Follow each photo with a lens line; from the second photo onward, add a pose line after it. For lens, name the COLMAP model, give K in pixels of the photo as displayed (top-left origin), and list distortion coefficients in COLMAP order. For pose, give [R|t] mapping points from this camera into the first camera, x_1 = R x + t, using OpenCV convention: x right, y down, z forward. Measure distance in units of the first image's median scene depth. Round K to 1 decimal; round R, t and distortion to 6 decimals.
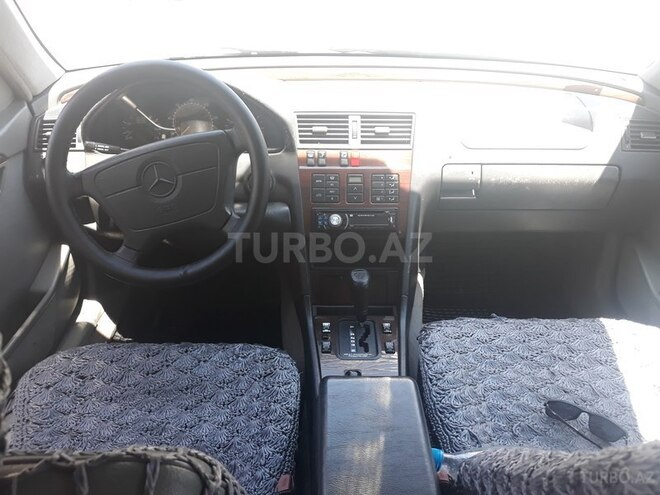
lens RADIAL K [[572.0, 0, 332.3], [0, 572.0, 248.0], [0, 0, 1]] dist [0.022503, -0.044321]
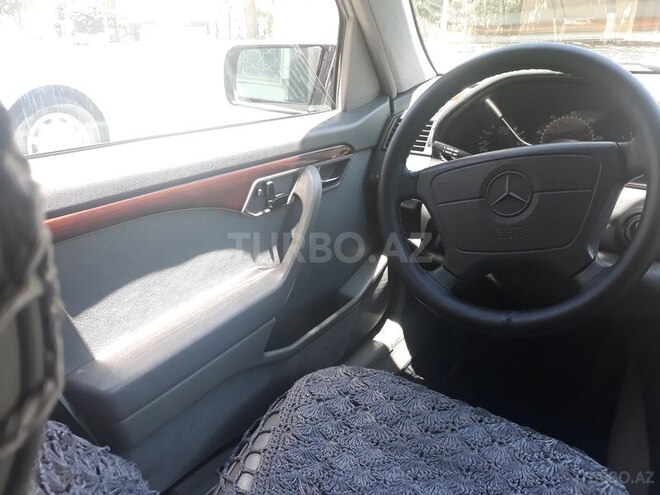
lens RADIAL K [[572.0, 0, 330.5], [0, 572.0, 247.8], [0, 0, 1]] dist [0.022503, -0.044321]
pose [[0.817912, 0.227090, -0.528631, -0.064160], [-0.274791, 0.961427, -0.012153, 0.021599], [0.505480, 0.155203, 0.848765, 0.206519]]
